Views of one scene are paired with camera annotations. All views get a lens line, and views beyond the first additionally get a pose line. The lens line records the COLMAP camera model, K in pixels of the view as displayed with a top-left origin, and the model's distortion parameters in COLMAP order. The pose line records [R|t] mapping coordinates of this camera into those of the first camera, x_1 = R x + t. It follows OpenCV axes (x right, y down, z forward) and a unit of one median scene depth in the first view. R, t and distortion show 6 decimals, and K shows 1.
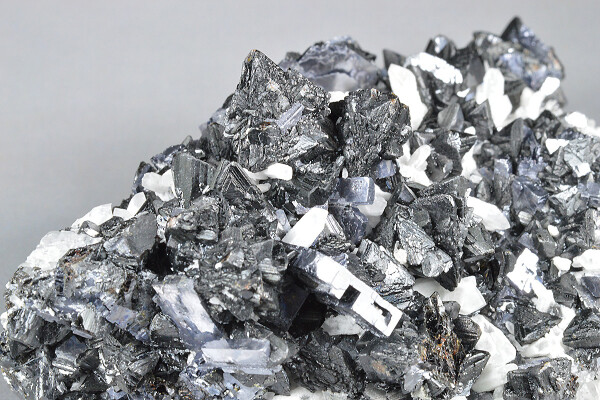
lens RADIAL K [[1631.4, 0, 300.0], [0, 1631.4, 200.0], [0, 0, 1]] dist [-0.095598, -0.597930]
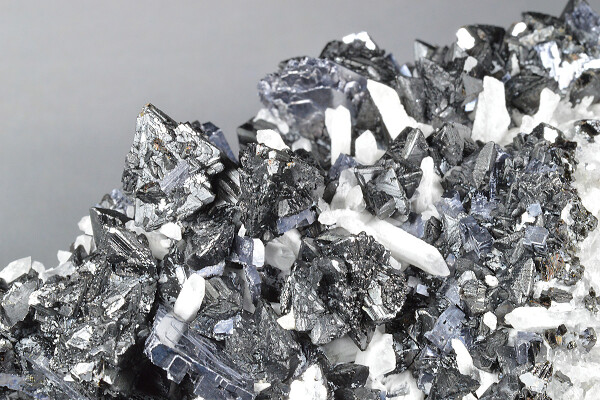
lens RADIAL K [[1631.4, 0, 300.0], [0, 1631.4, 200.0], [0, 0, 1]] dist [-0.095598, -0.597930]
pose [[0.930896, 0.009612, -0.365158, 0.399468], [0.043496, 0.989625, 0.136935, -0.159819], [0.362685, -0.143355, 0.920820, 0.129860]]
